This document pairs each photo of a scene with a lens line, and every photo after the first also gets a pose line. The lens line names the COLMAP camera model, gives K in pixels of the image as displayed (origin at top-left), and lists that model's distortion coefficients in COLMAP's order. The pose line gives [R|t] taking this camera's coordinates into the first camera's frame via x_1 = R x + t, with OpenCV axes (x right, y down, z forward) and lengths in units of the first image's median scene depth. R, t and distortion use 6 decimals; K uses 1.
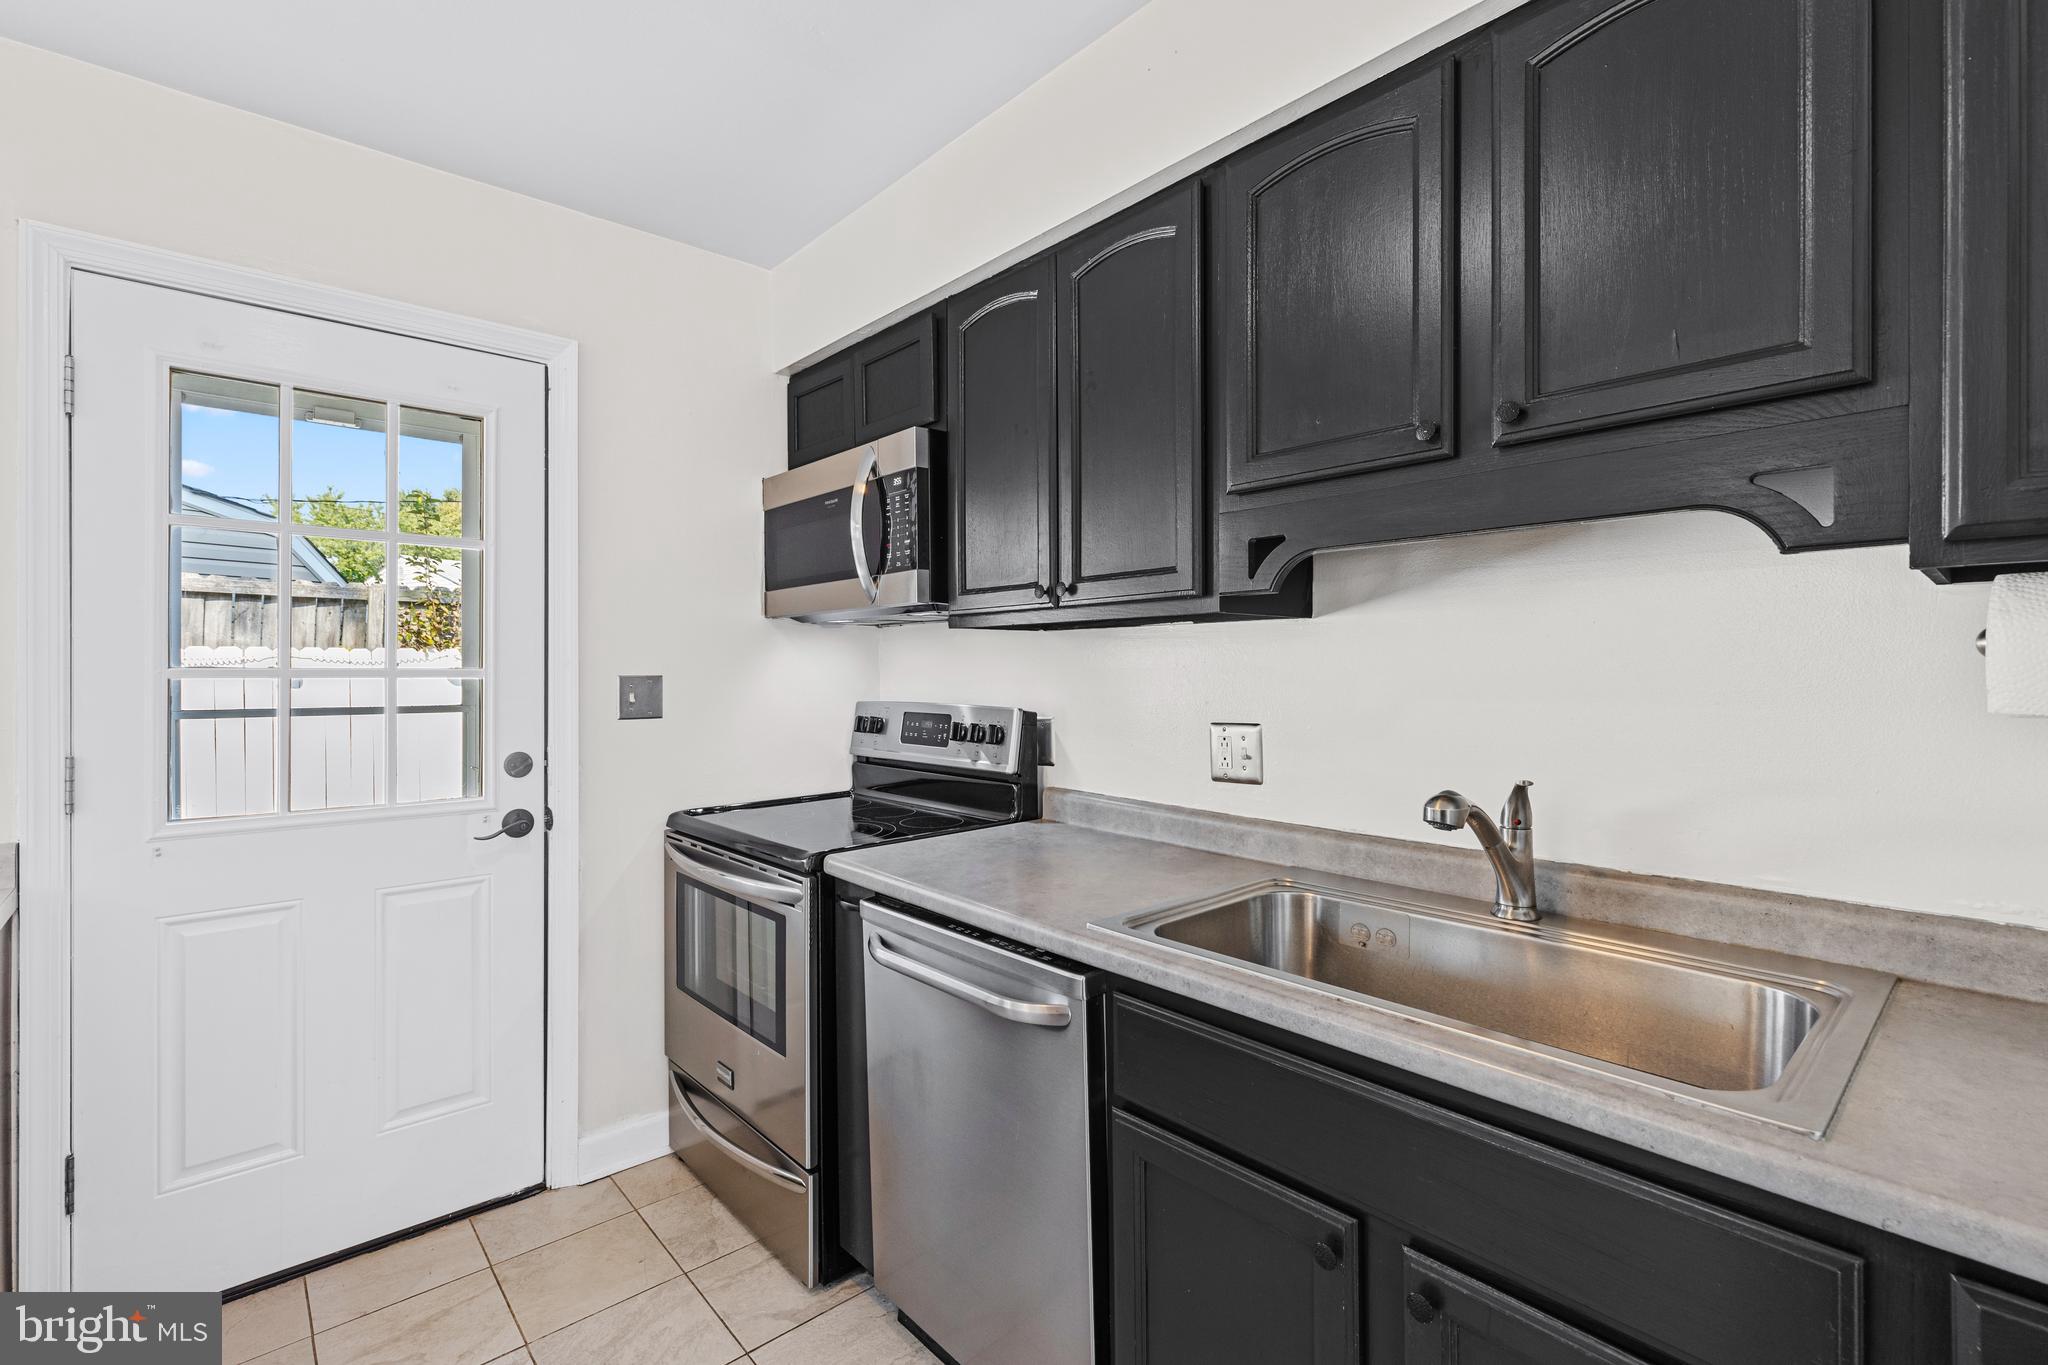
lens RADIAL K [[920.1, 0, 1024.2], [0, 920.1, 674.0], [0, 0, 1]] dist [0.005141, -0.001775]
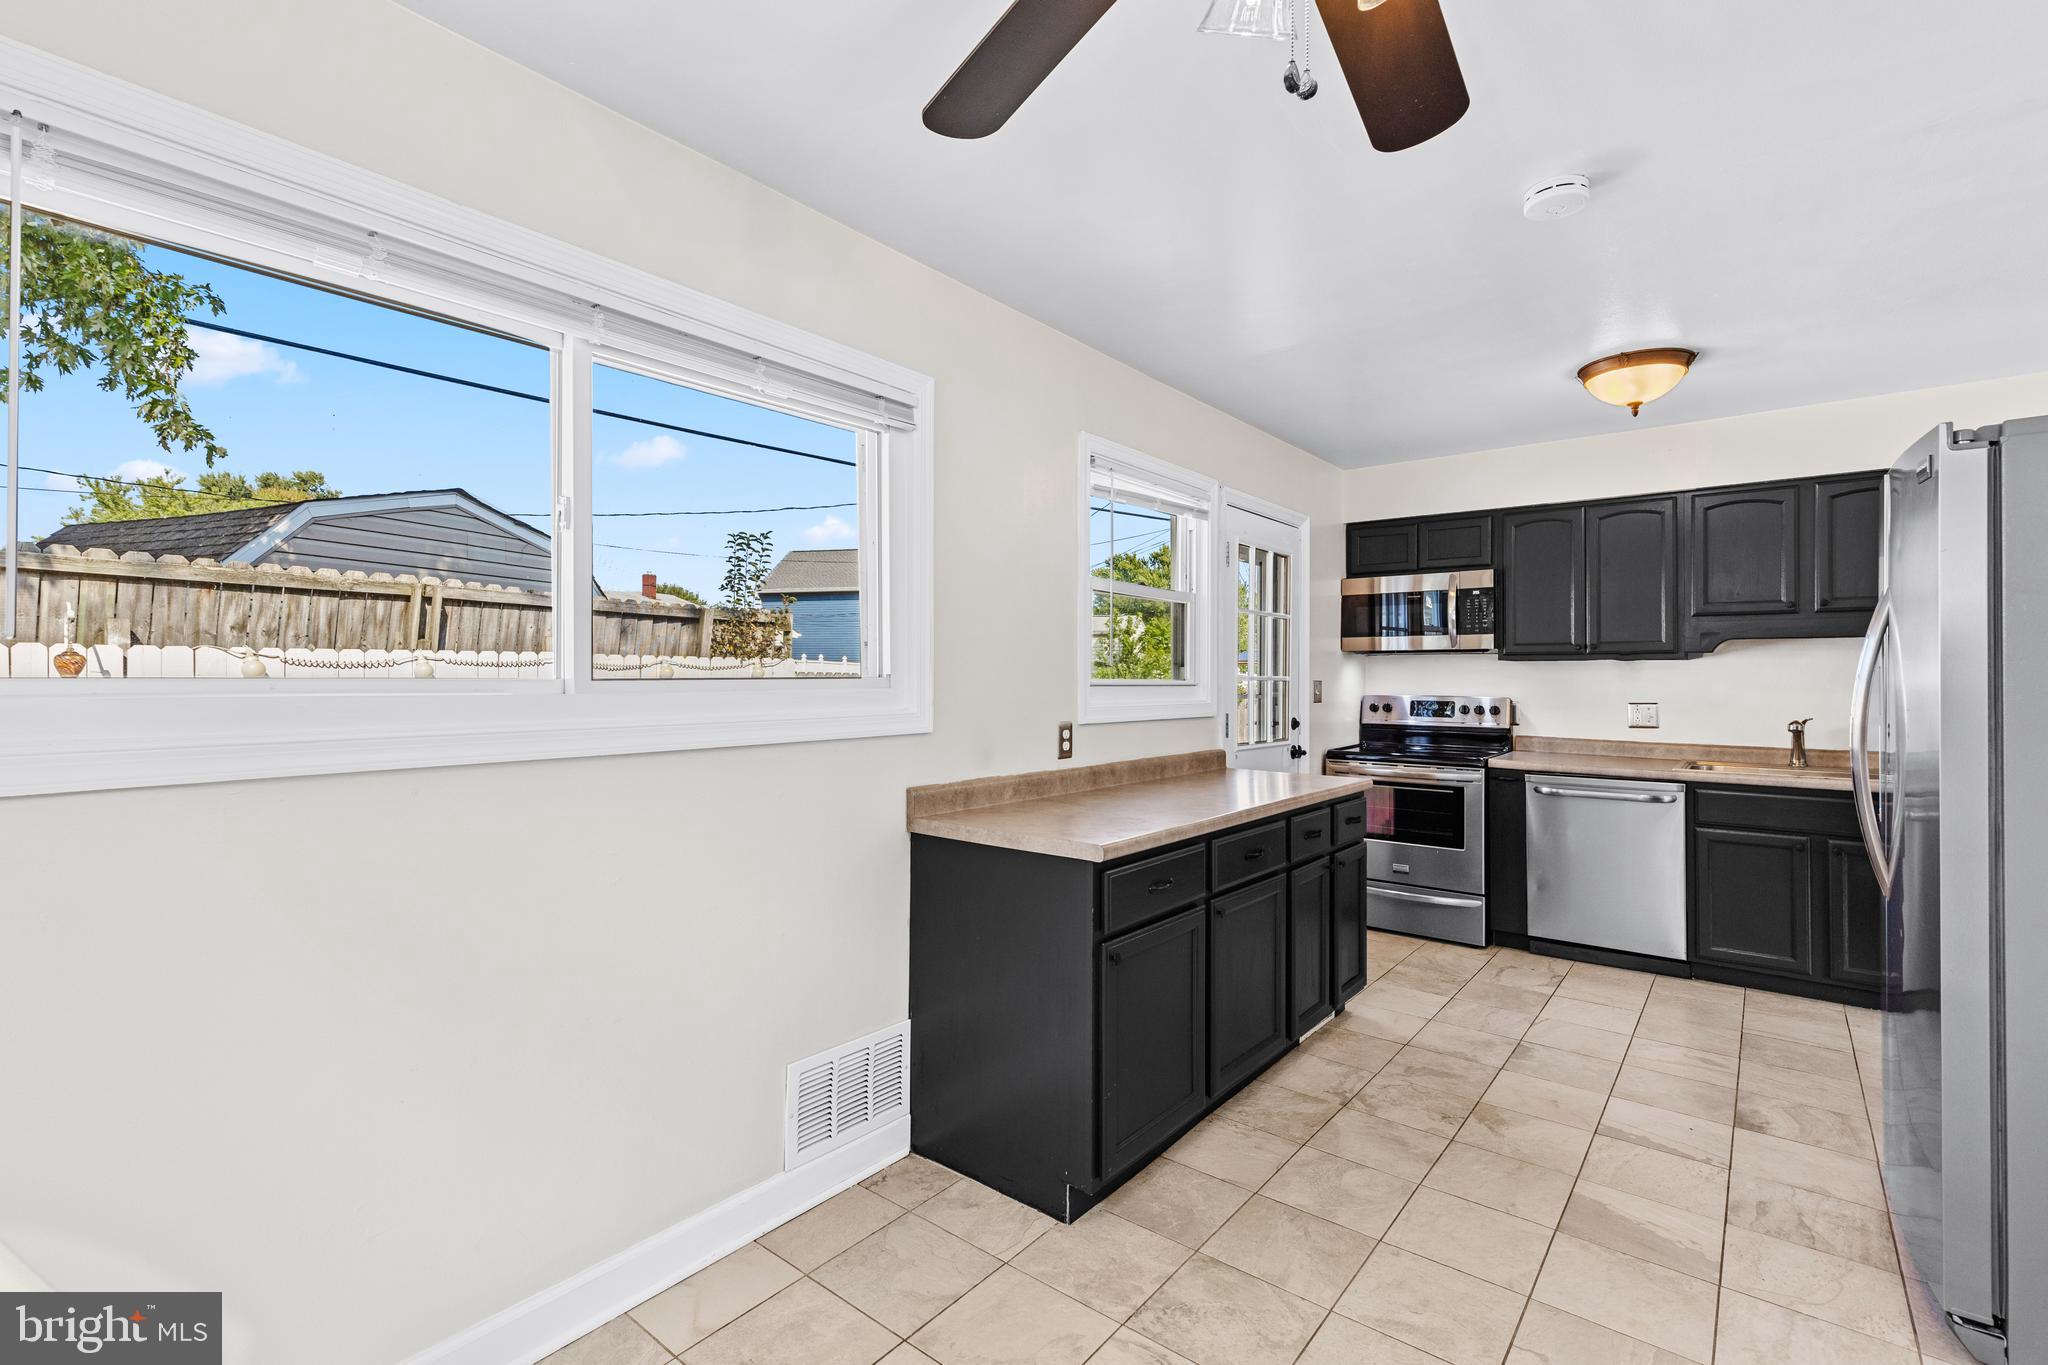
lens RADIAL K [[920.1, 0, 1015.9], [0, 920.1, 664.1], [0, 0, 1]] dist [0.005141, -0.001775]
pose [[0.986709, 0.012518, 0.162015, -1.623144], [-0.009146, 0.999726, -0.021540, 0.017012], [-0.162240, 0.019772, 0.986553, -1.011454]]
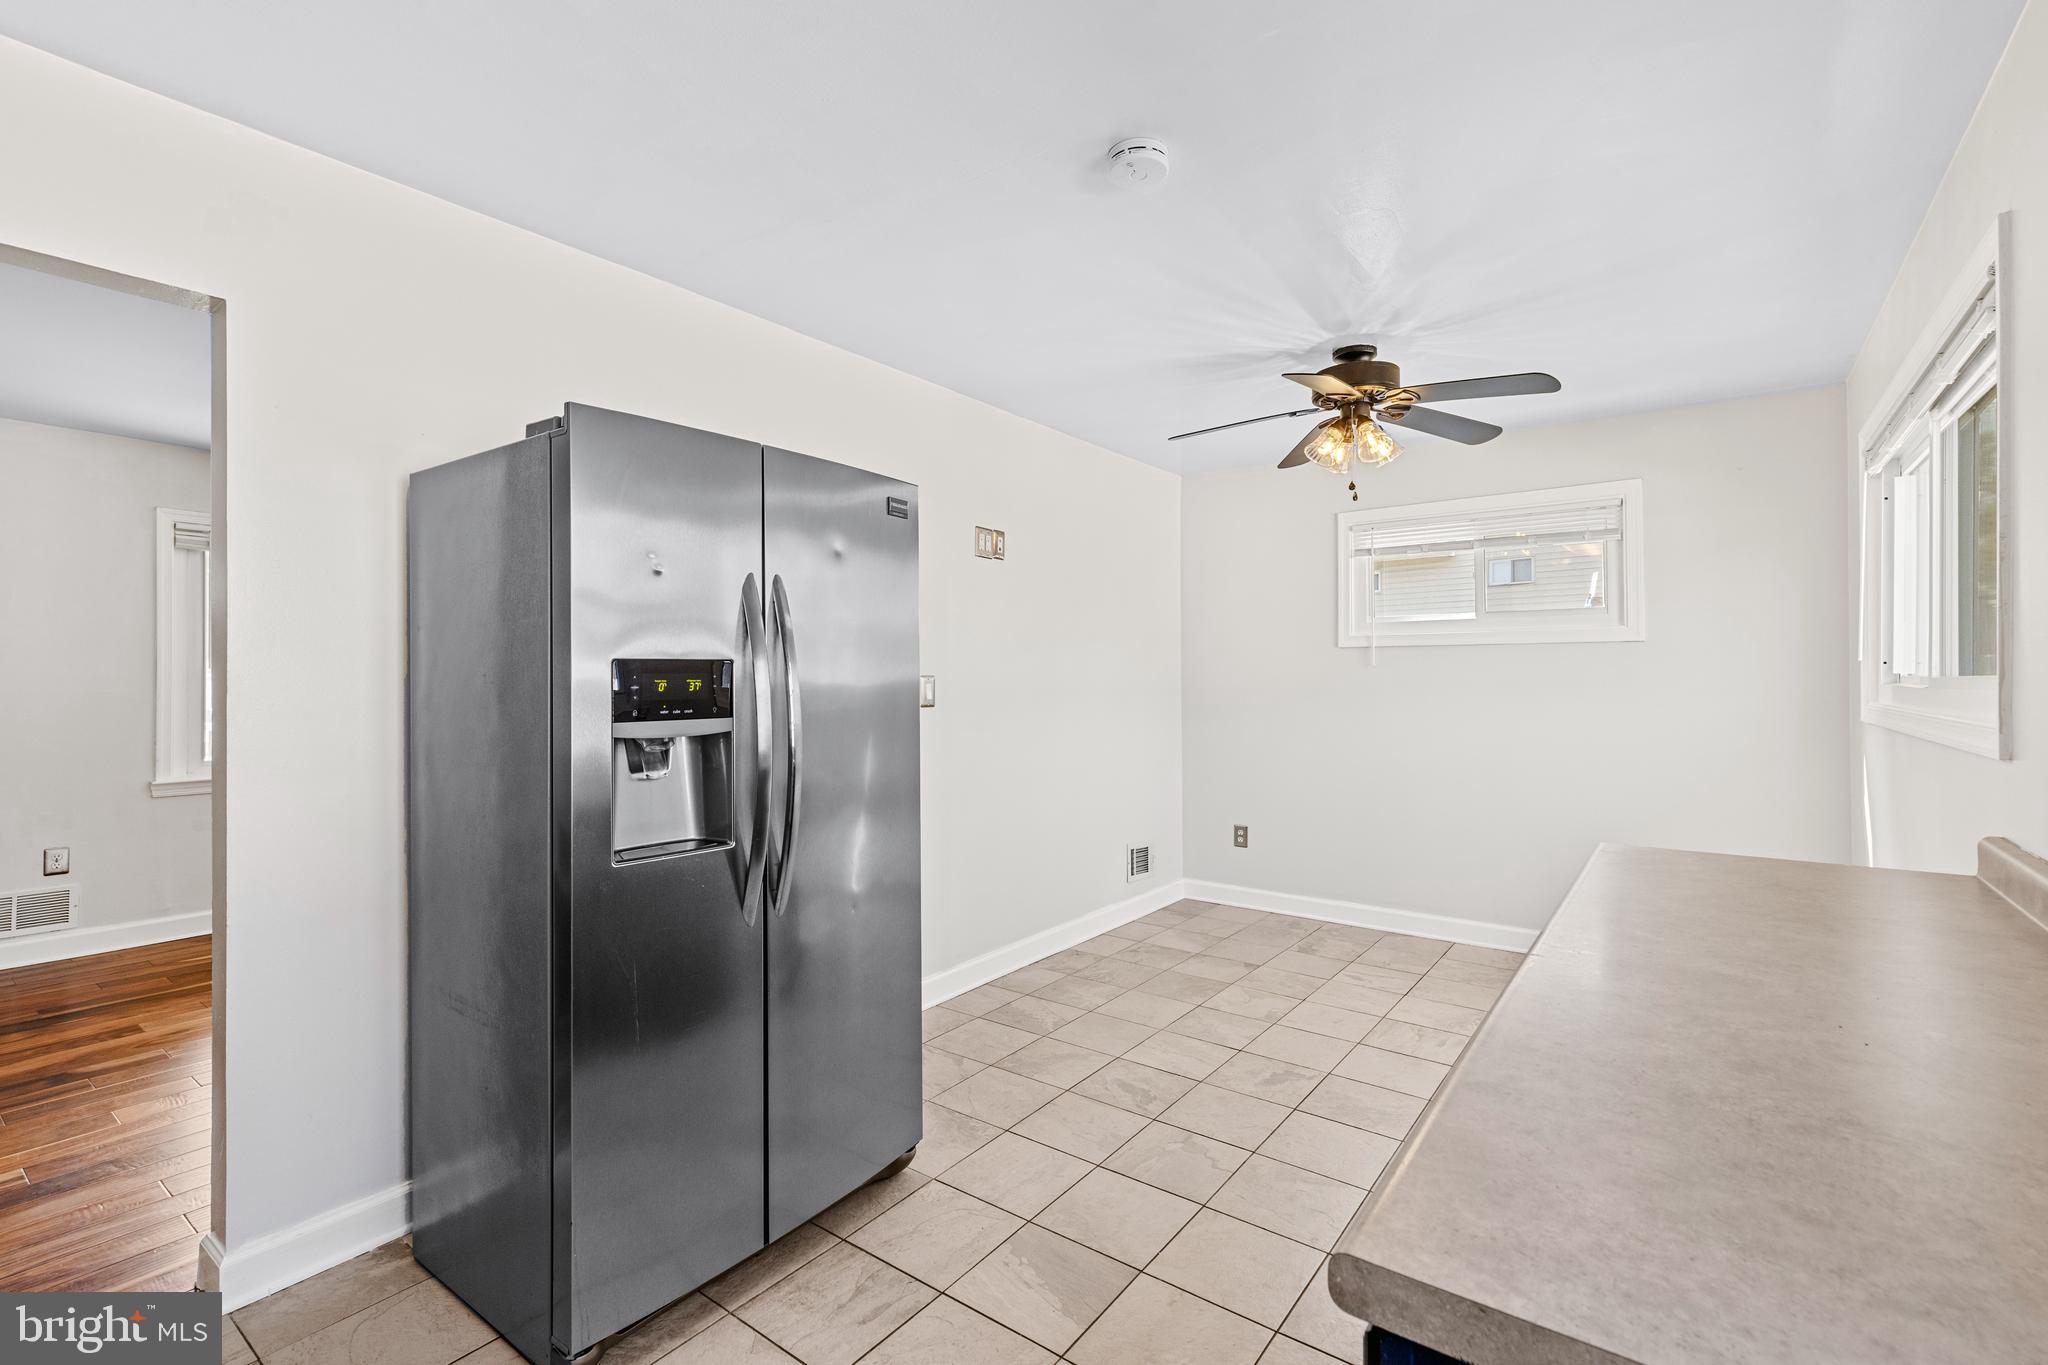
lens RADIAL K [[920.1, 0, 1026.0], [0, 920.1, 668.4], [0, 0, 1]] dist [0.005141, -0.001775]
pose [[-0.978704, 0.004404, -0.205228, -0.522036], [0.004357, 0.999990, 0.000682, -0.004342], [0.205229, -0.000226, -0.978714, 0.864218]]
